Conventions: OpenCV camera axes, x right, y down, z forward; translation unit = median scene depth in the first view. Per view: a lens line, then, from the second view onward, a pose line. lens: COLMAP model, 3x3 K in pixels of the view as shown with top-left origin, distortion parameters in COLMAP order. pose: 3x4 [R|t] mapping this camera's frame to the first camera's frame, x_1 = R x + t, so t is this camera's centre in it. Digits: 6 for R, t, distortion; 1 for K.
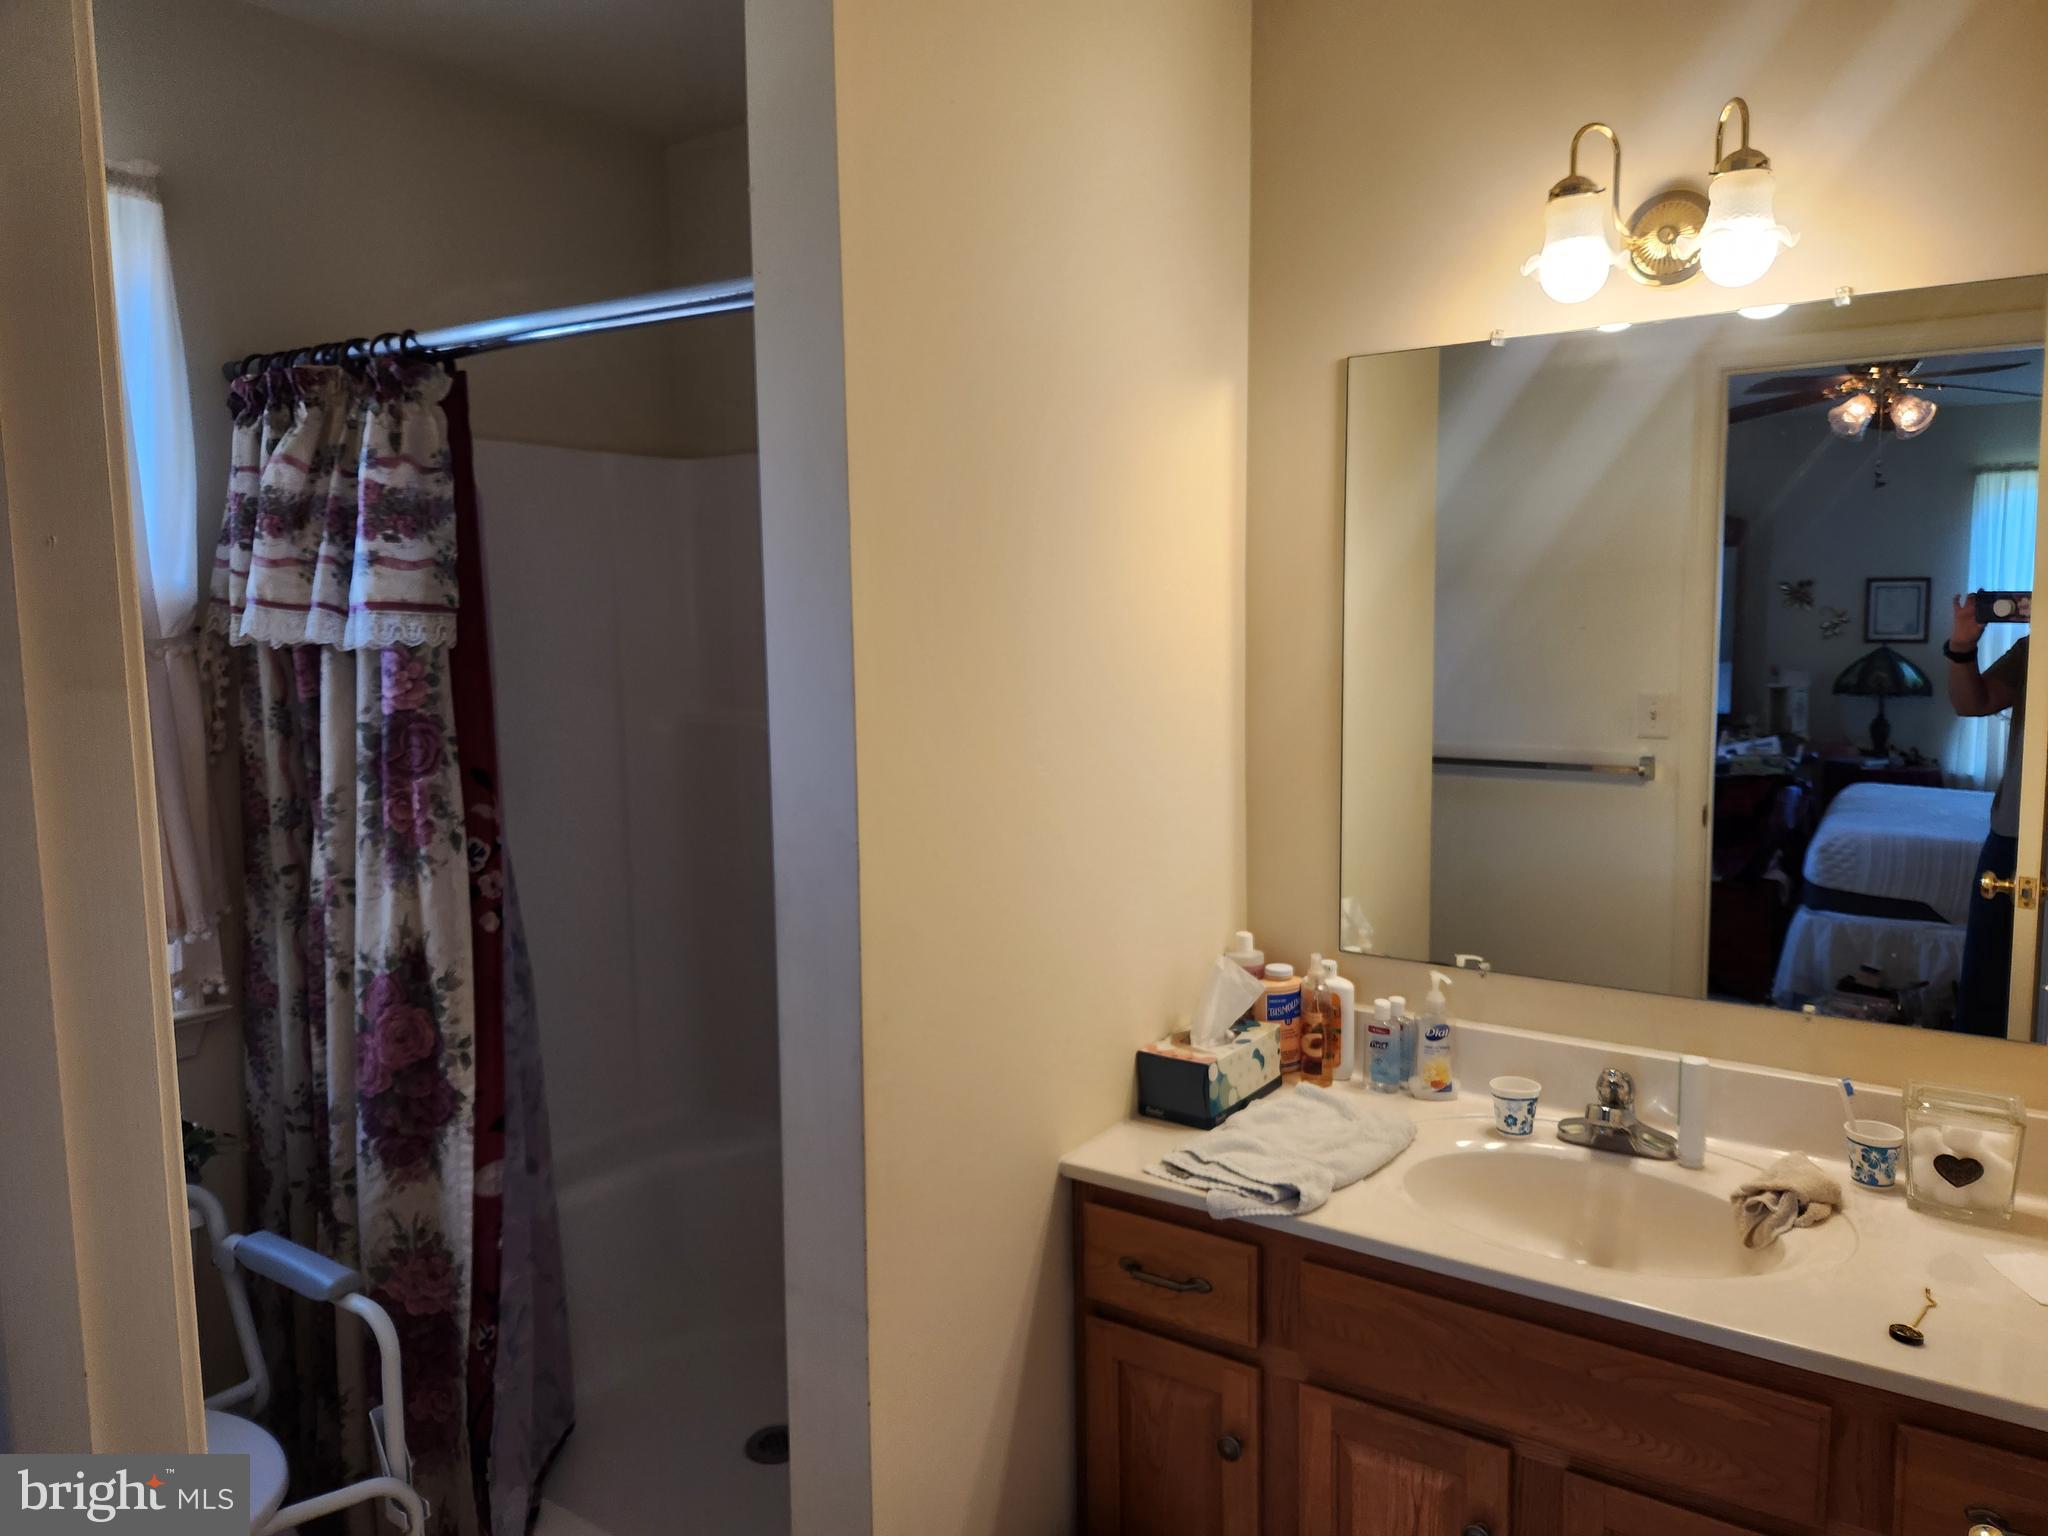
lens RADIAL K [[1355.6, 0, 1063.2], [0, 1355.6, 751.5], [0, 0, 1]] dist [0.054013, -0.050365]
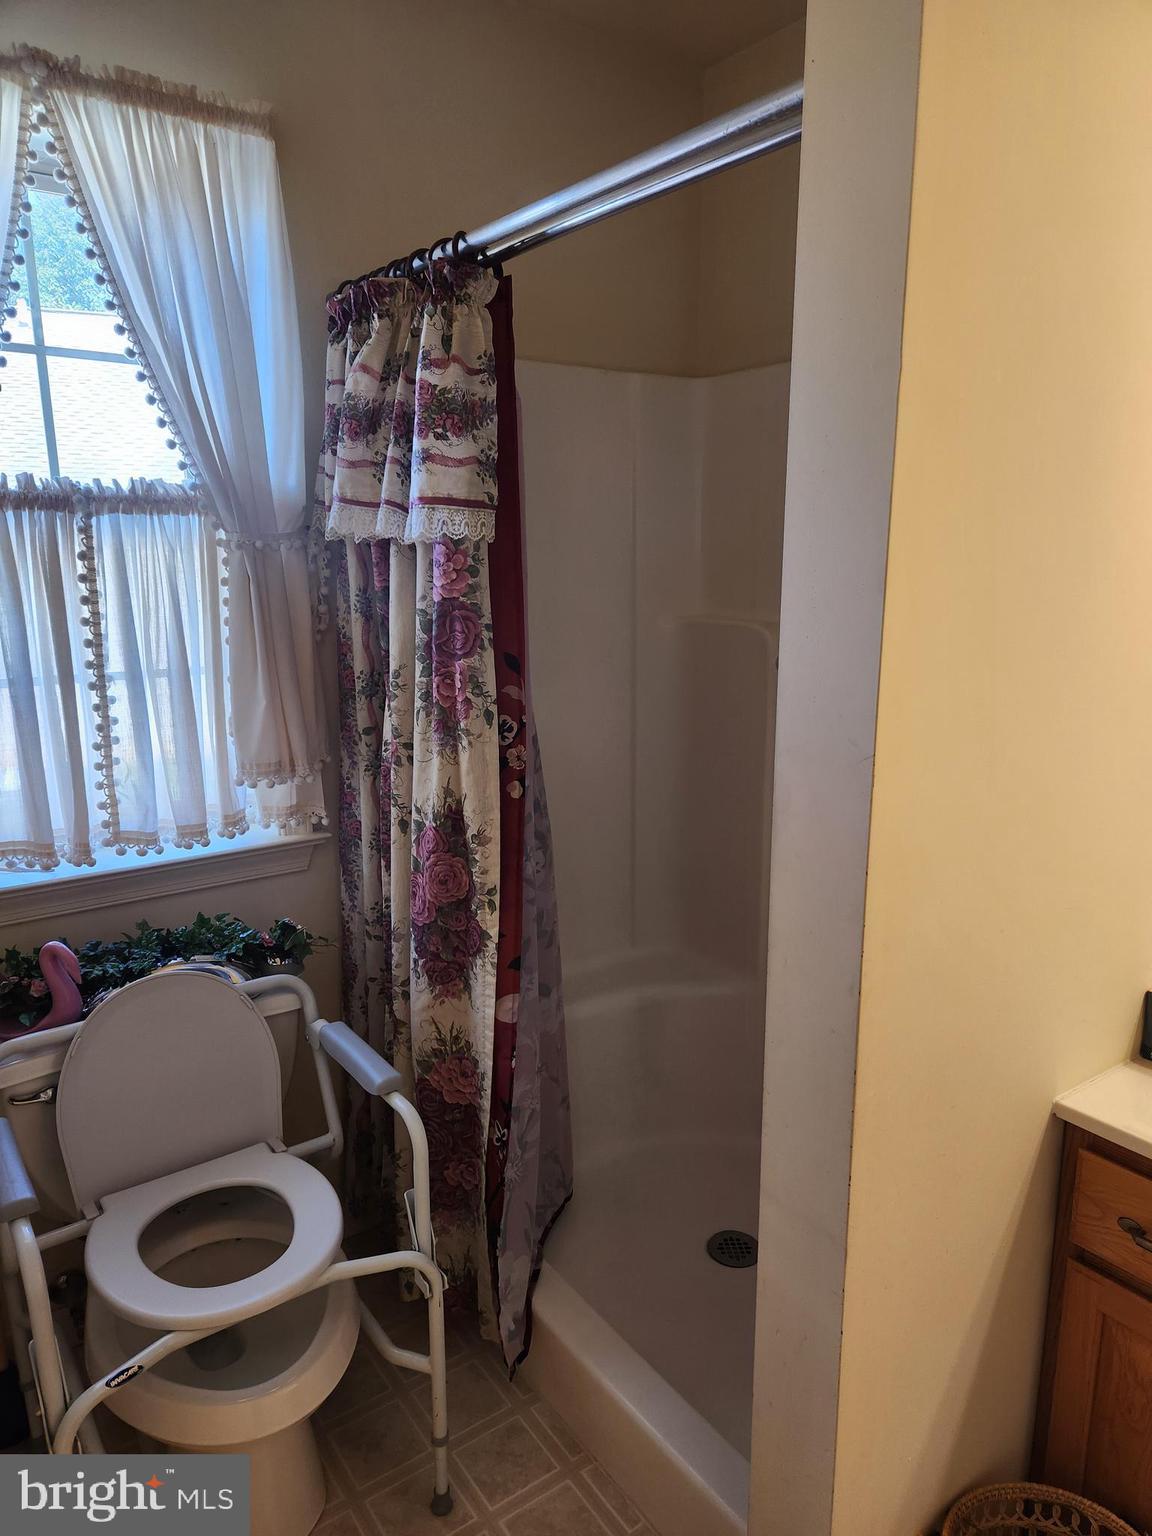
lens RADIAL K [[1016.7, 0, 580.9], [0, 1016.7, 777.0], [0, 0, 1]] dist [0.054013, -0.050365]
pose [[0.931803, 0.085400, -0.352774, -0.071580], [-0.042224, 0.990832, 0.128332, 0.003138], [0.360500, -0.104684, 0.926866, 0.241101]]
